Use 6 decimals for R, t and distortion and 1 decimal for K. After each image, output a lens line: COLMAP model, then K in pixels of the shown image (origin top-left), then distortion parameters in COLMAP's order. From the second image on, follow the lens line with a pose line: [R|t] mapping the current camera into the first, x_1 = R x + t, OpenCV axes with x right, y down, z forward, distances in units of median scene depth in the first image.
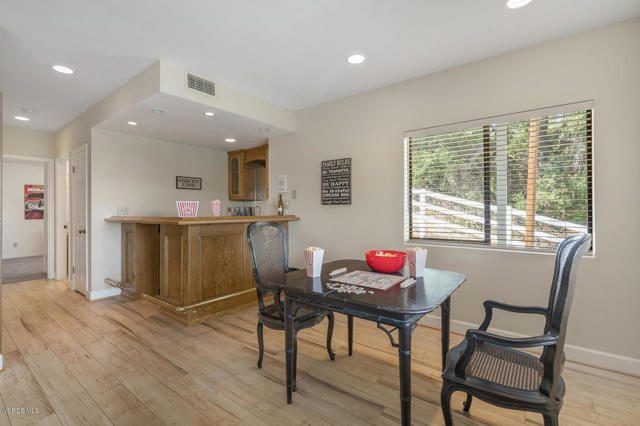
lens RADIAL K [[294.0, 0, 319.0], [0, 294.0, 207.4], [0, 0, 1]] dist [-0.012015, 0.004336]
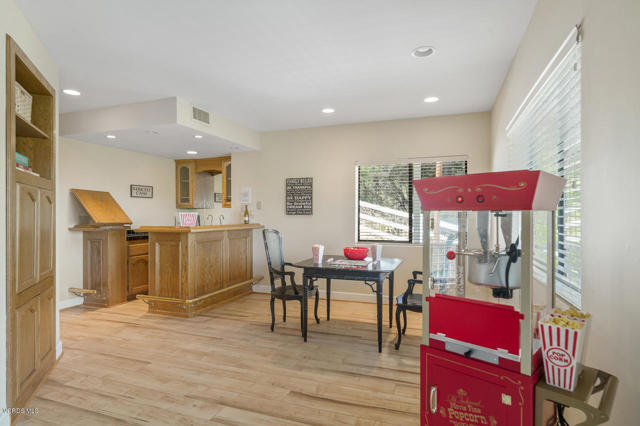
lens RADIAL K [[351.2, 0, 320.4], [0, 351.2, 216.5], [0, 0, 1]] dist [0.001981, -0.000324]
pose [[0.954699, 0.001333, 0.297571, -0.332517], [-0.005080, 0.999917, 0.011818, -0.023214], [-0.297531, -0.012794, 0.954627, -0.477127]]
